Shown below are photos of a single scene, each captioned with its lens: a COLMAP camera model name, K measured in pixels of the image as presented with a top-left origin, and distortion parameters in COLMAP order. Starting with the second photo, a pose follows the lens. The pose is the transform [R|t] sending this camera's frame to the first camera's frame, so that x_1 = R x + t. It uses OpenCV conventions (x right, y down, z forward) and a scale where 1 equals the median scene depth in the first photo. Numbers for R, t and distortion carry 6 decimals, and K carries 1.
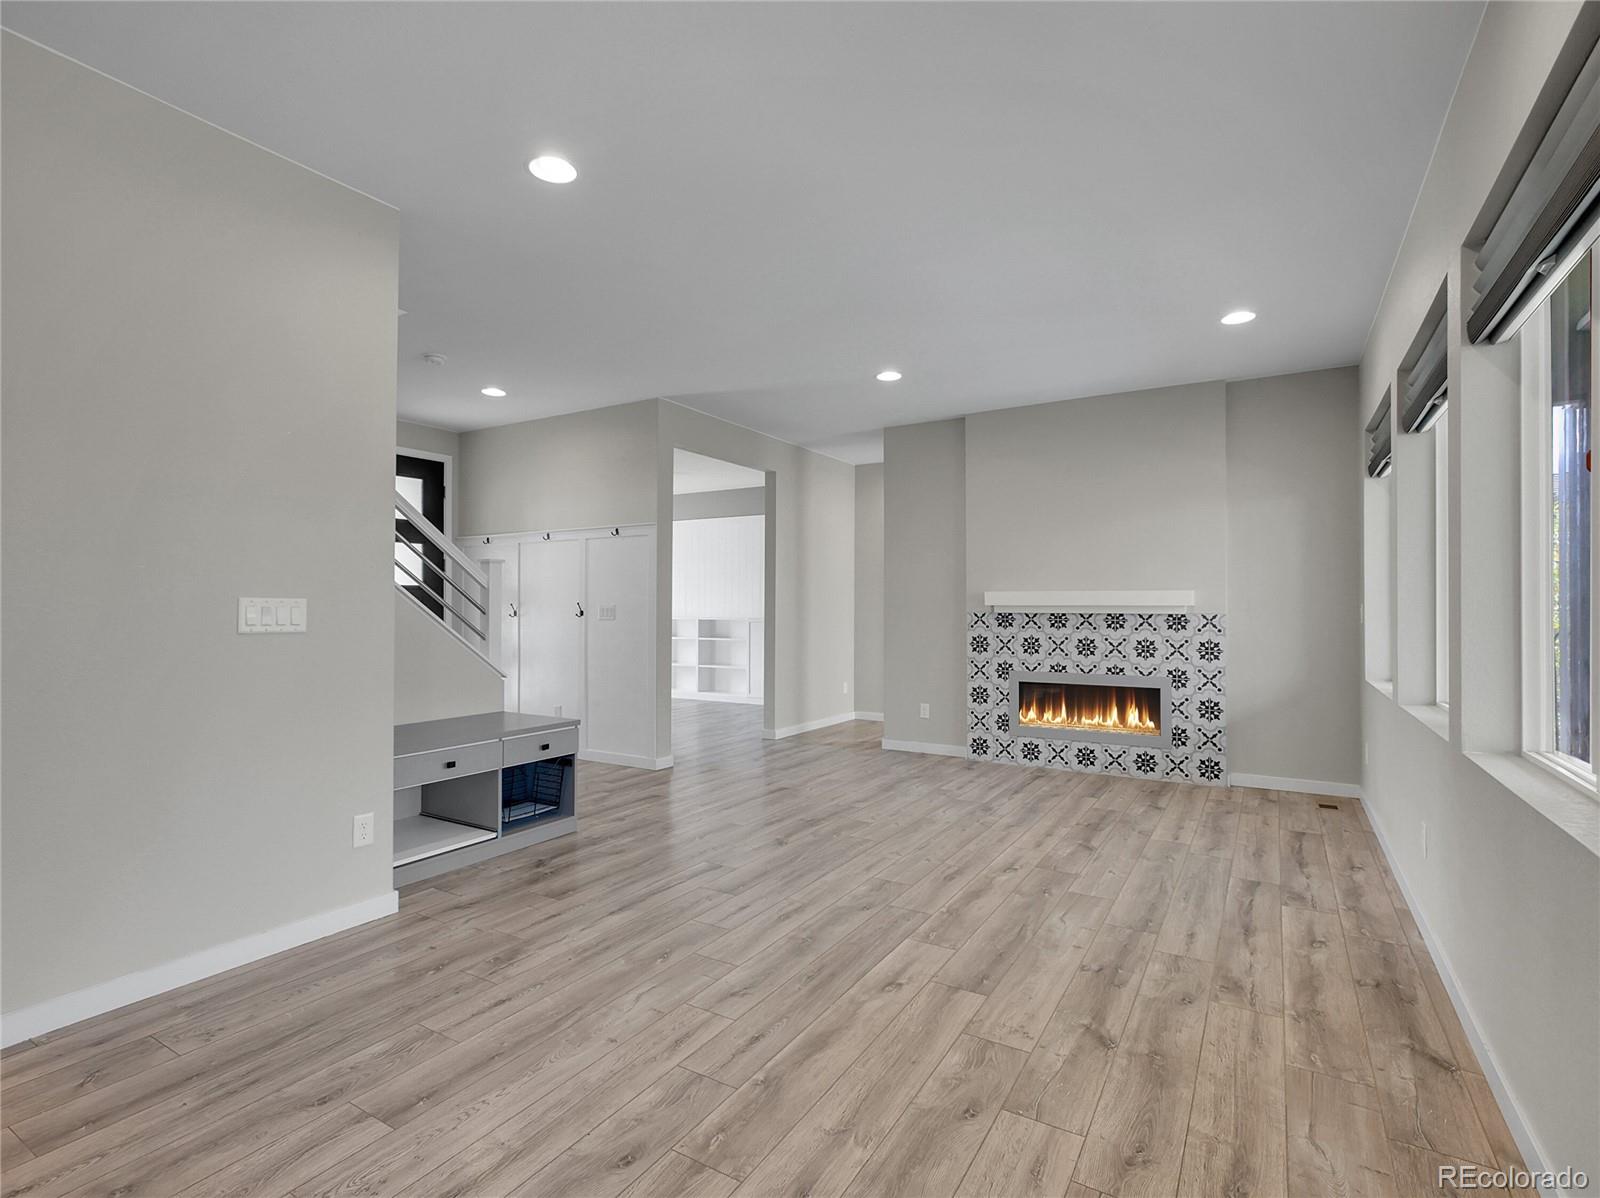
lens RADIAL K [[779.6, 0, 800.8], [0, 779.6, 598.4], [0, 0, 1]] dist [0.012974, 0.000236]
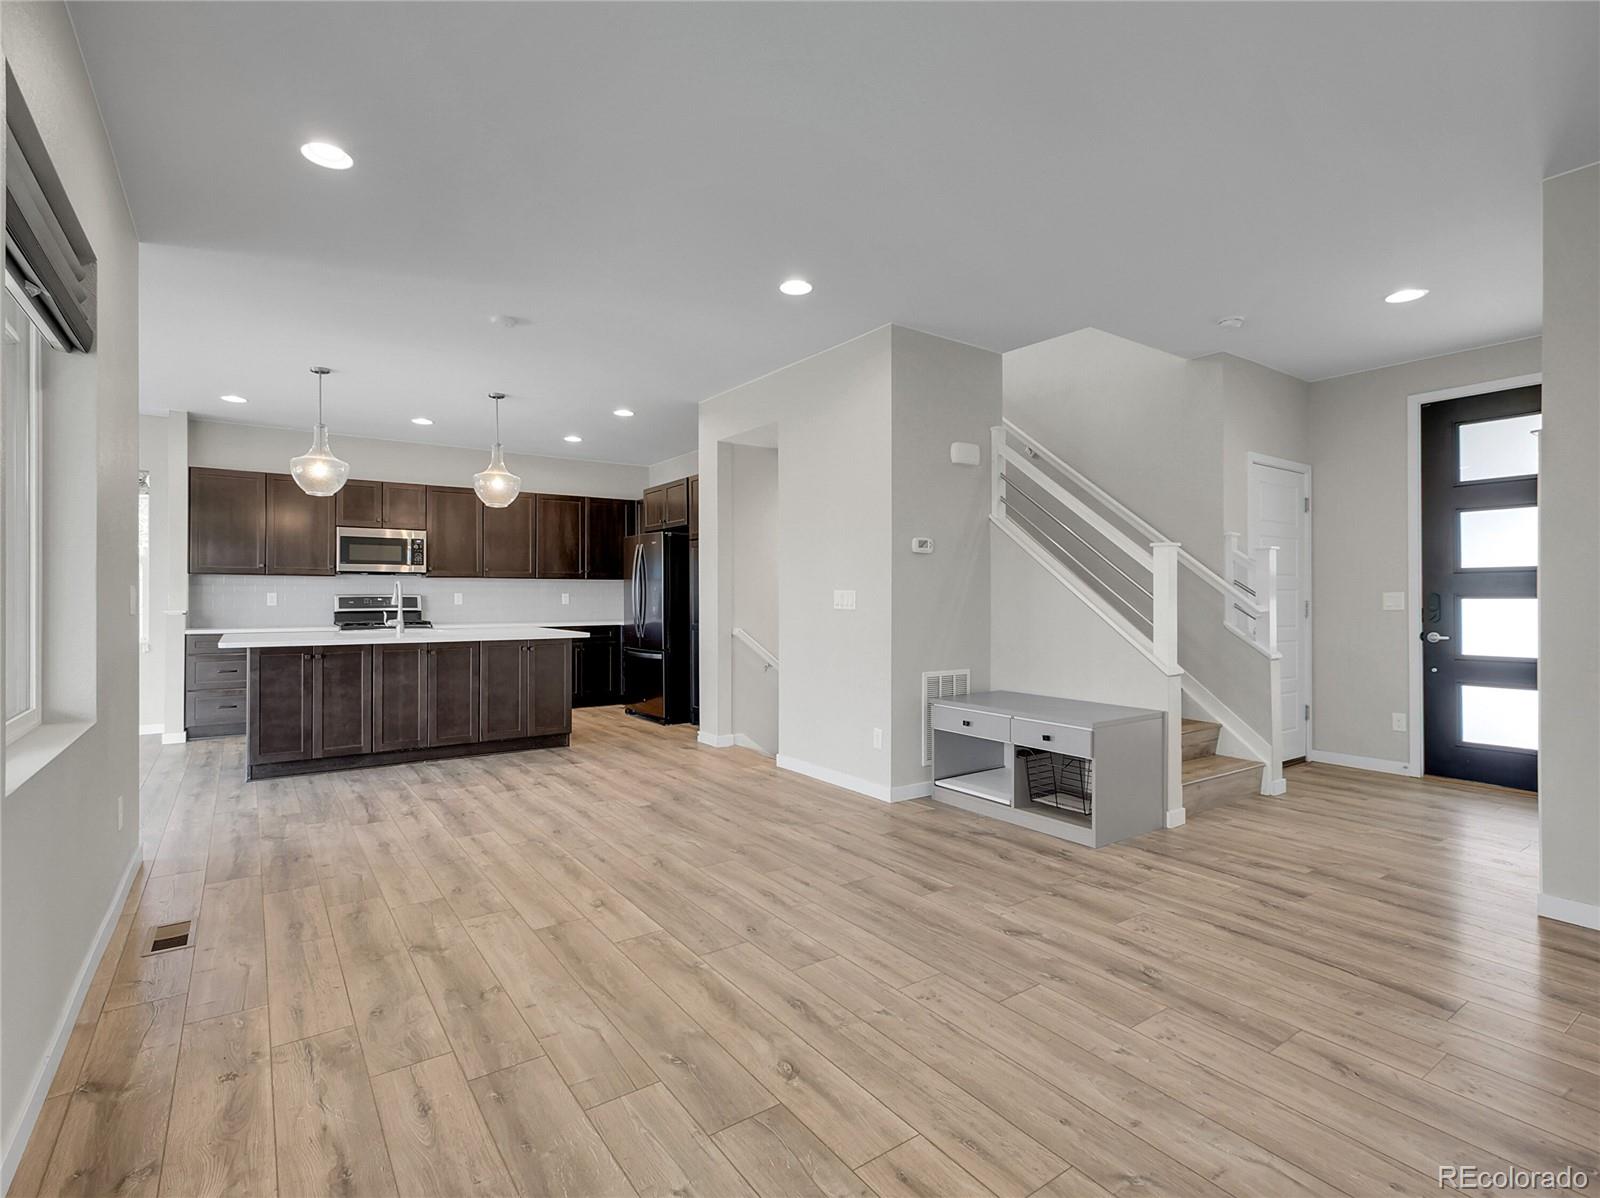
lens RADIAL K [[779.6, 0, 793.5], [0, 779.6, 589.8], [0, 0, 1]] dist [0.012974, 0.000236]
pose [[-0.402974, -0.012035, -0.915132, 0.506040], [0.009984, 0.999796, -0.017545, 0.014463], [0.915157, -0.016206, -0.402772, 0.806510]]
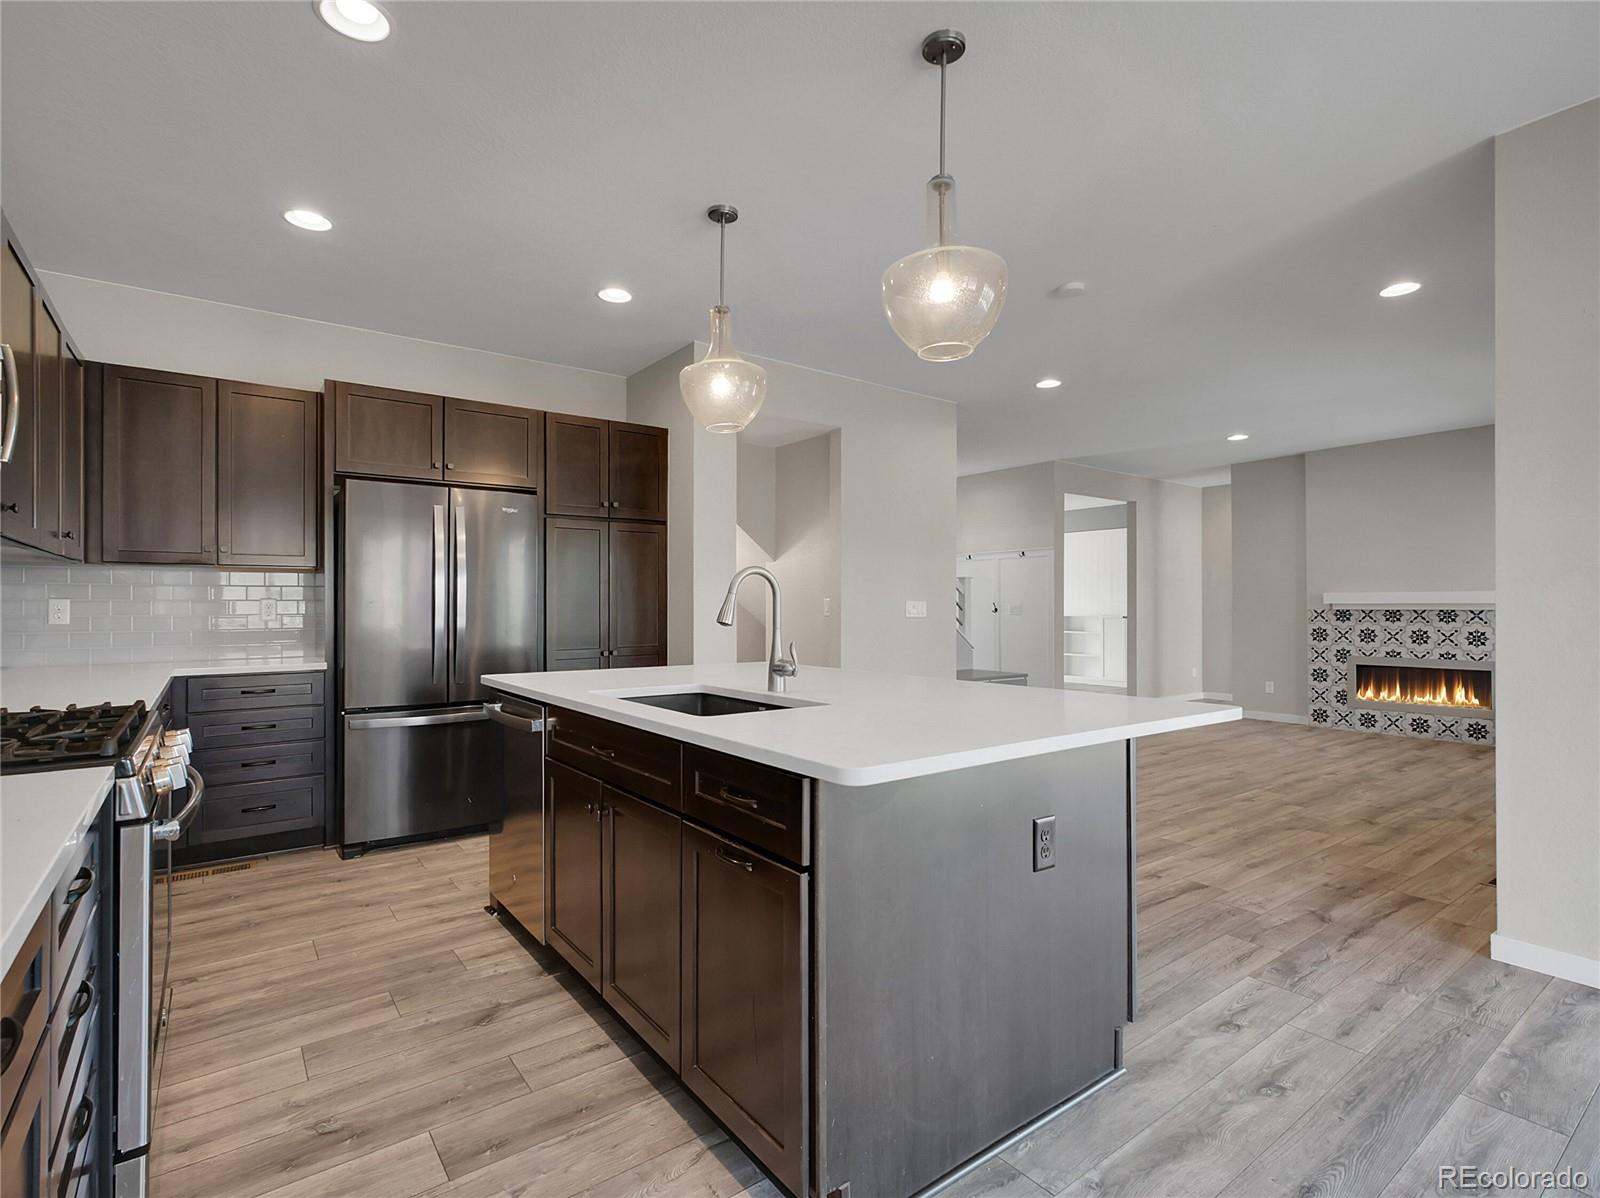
lens RADIAL K [[779.6, 0, 801.5], [0, 779.6, 607.4], [0, 0, 1]] dist [0.012974, 0.000236]
pose [[0.928247, -0.001140, -0.371962, -0.087270], [0.005815, 0.999918, 0.011447, -0.005480], [0.371918, -0.012789, 0.928177, -0.554643]]
